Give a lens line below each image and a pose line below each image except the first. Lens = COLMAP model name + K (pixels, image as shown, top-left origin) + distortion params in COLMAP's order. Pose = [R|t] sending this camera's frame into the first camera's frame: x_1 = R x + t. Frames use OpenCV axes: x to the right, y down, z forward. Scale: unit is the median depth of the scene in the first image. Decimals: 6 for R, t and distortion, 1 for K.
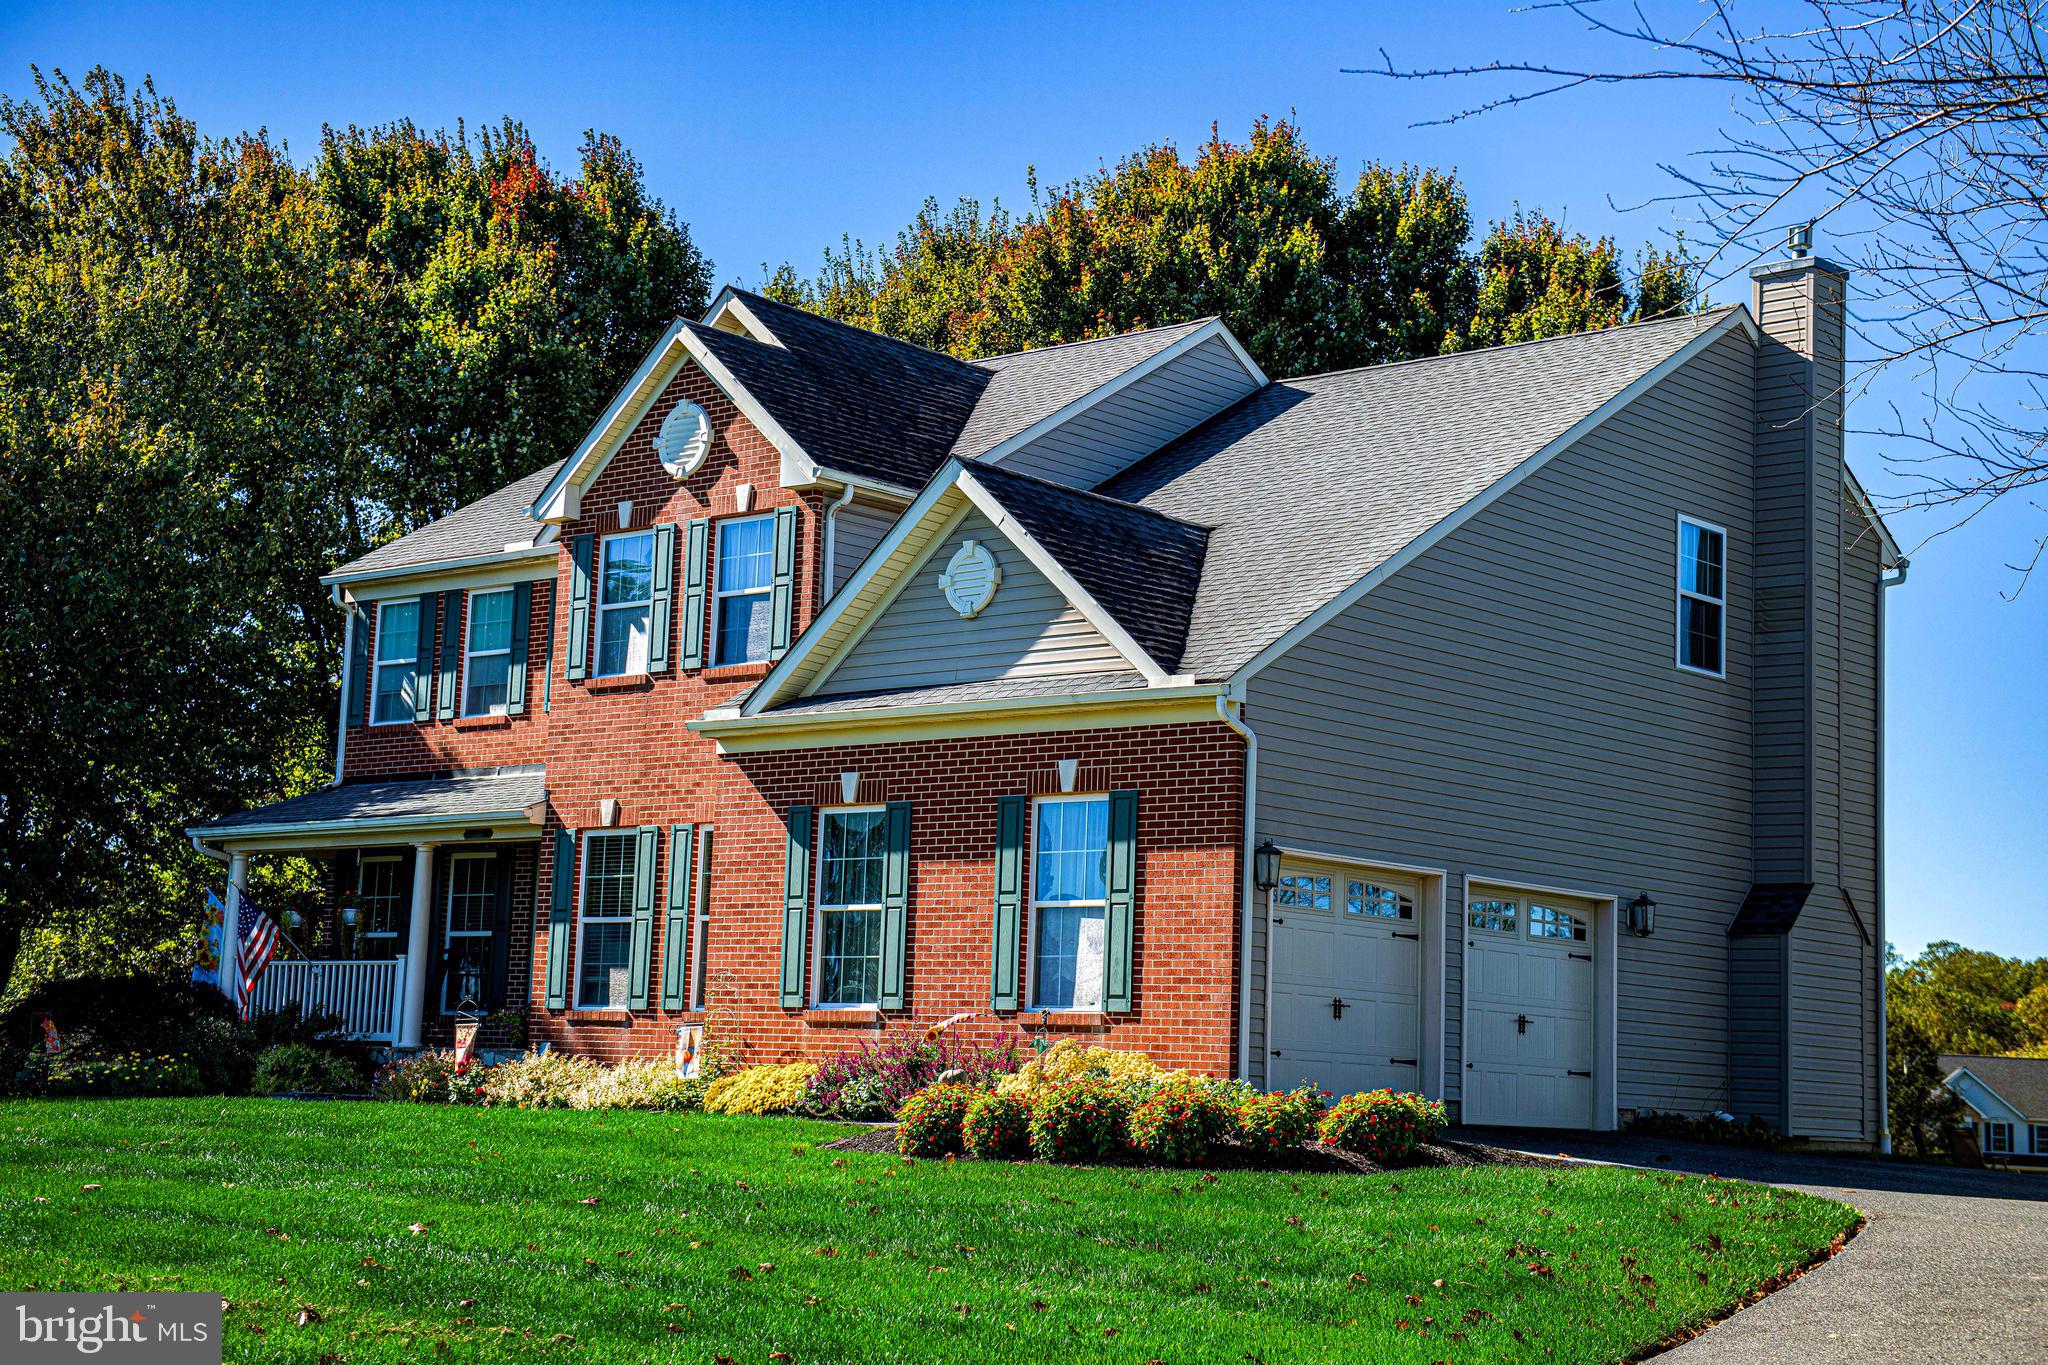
lens RADIAL K [[3096.6, 0, 1019.1], [0, 3096.6, 681.5], [0, 0, 1]] dist [0.135666, 0.000000]
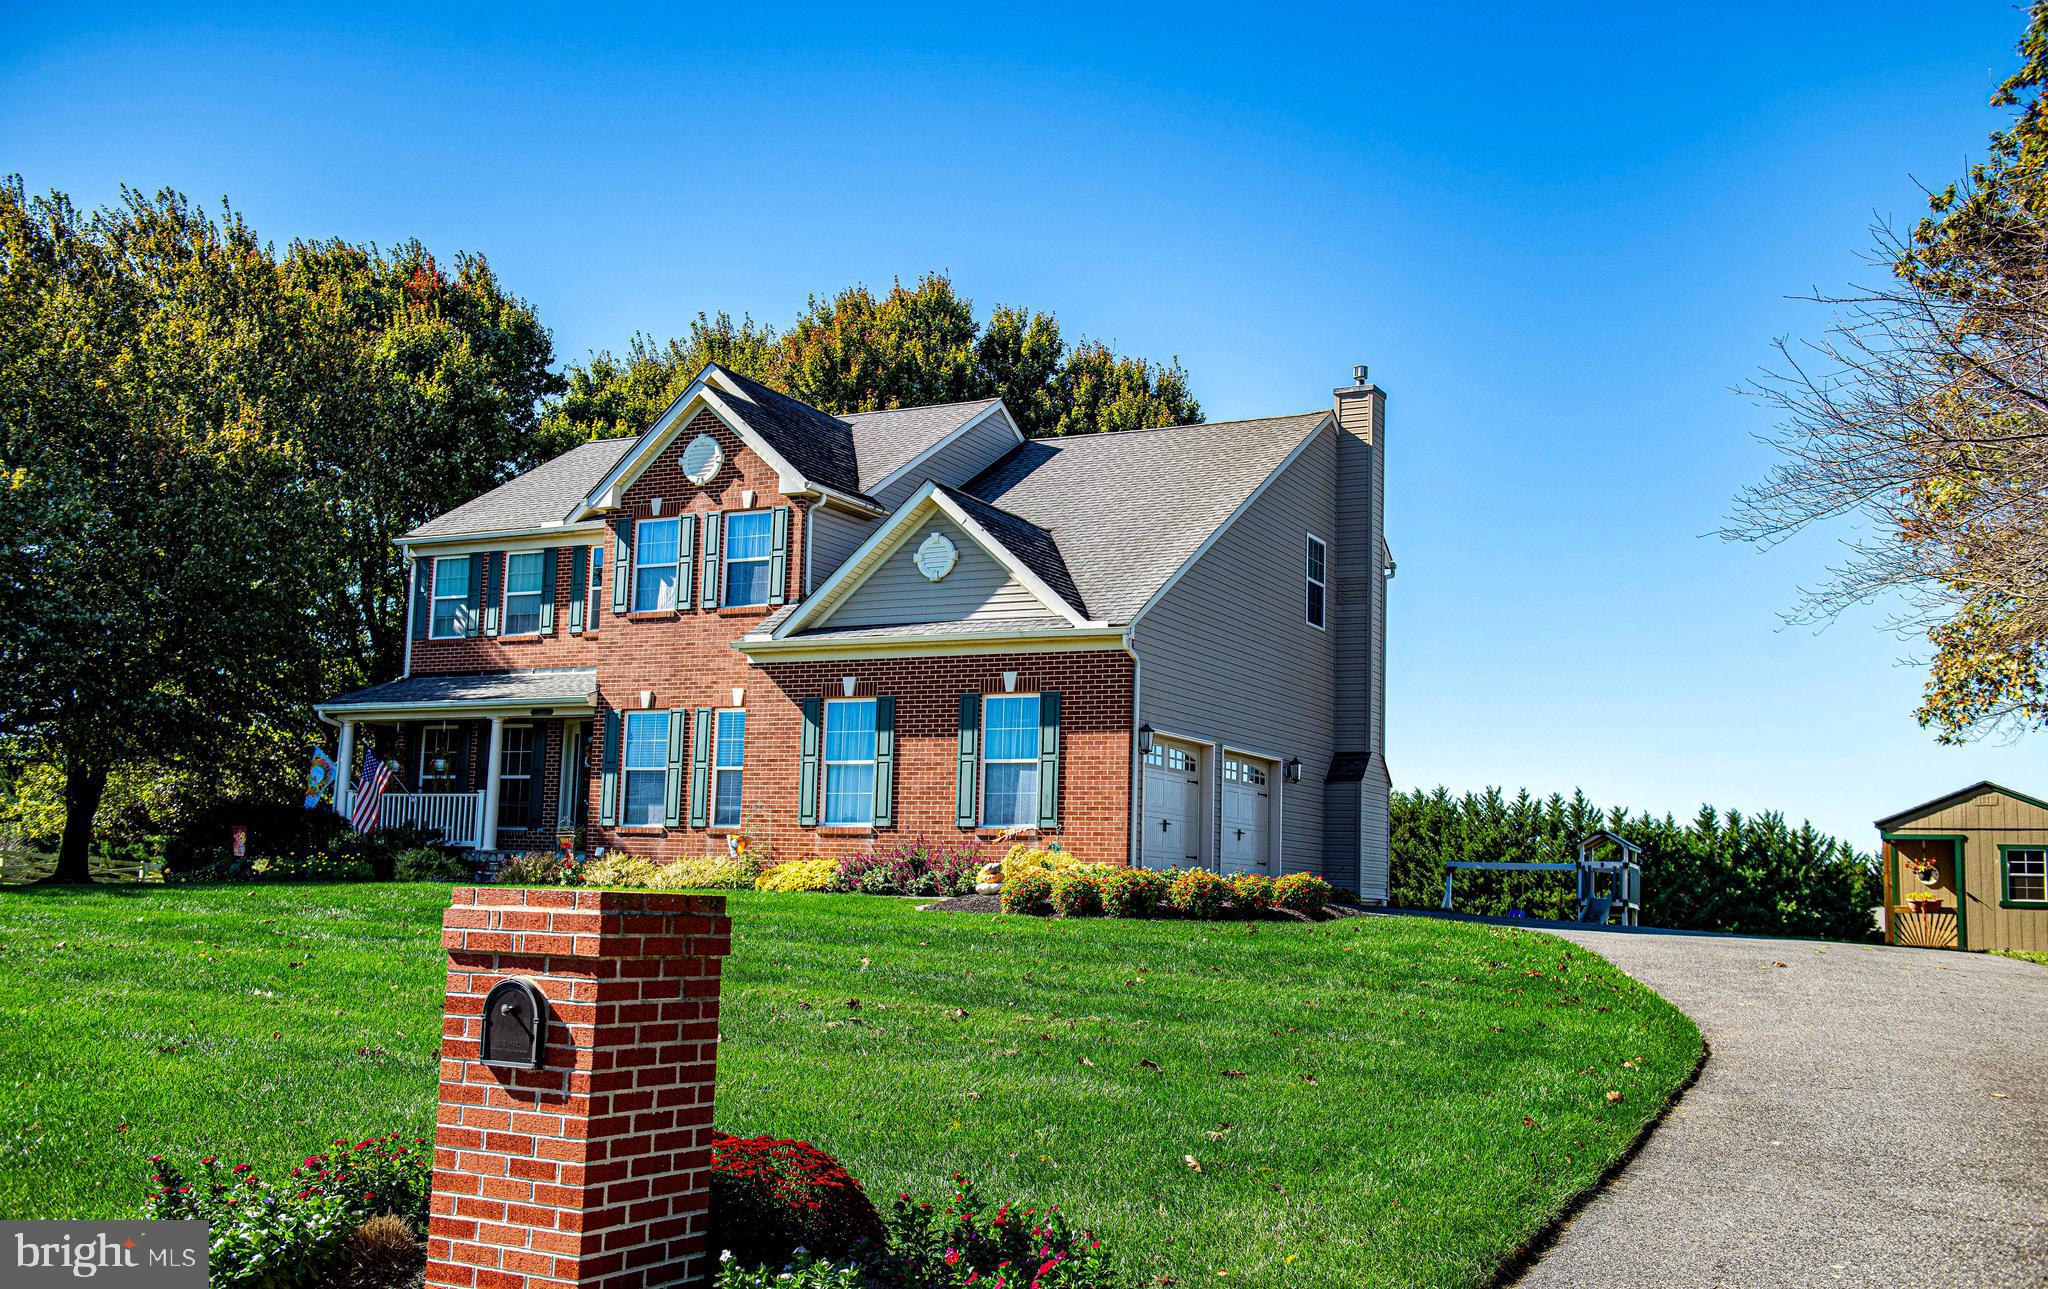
lens RADIAL K [[1947.2, 0, 1026.3], [0, 1947.2, 678.0], [0, 0, 1]] dist [0.007474, 0.000000]
pose [[0.969516, 0.019156, 0.244277, -0.186496], [-0.025776, 0.999381, 0.023933, 0.003422], [-0.243667, -0.029500, 0.969410, 0.014296]]
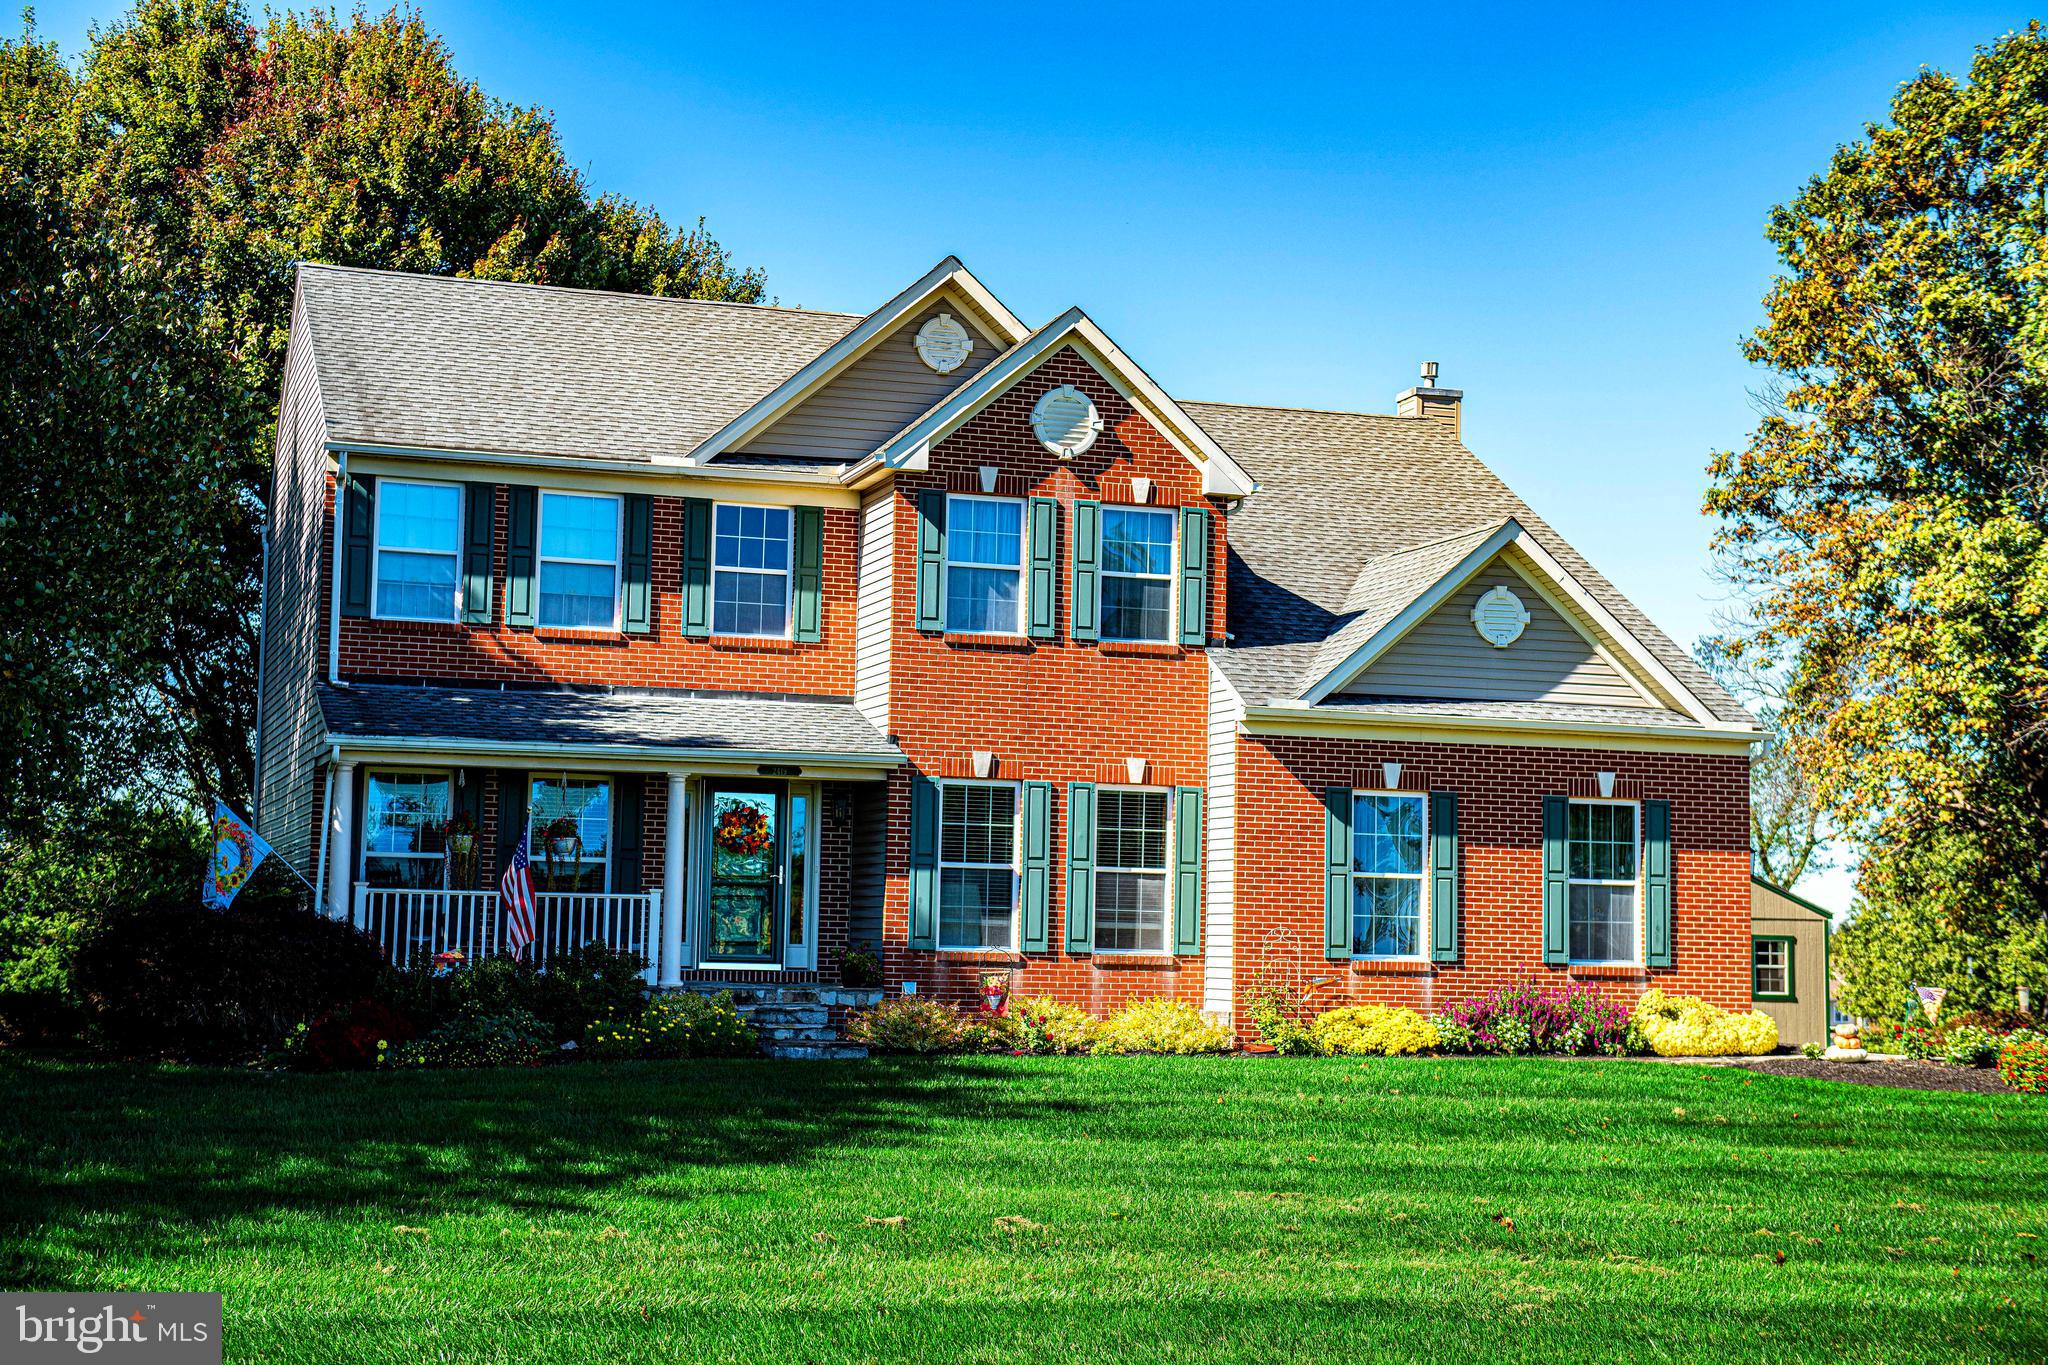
lens RADIAL K [[3152.1, 0, 1026.2], [0, 3152.1, 678.4], [0, 0, 1]] dist [0.139578, 0.000000]
pose [[0.502903, 0.047165, 0.863055, -1.053161], [-0.116264, 0.993127, 0.013473, -0.002991], [-0.856488, -0.107118, 0.504930, 0.451365]]
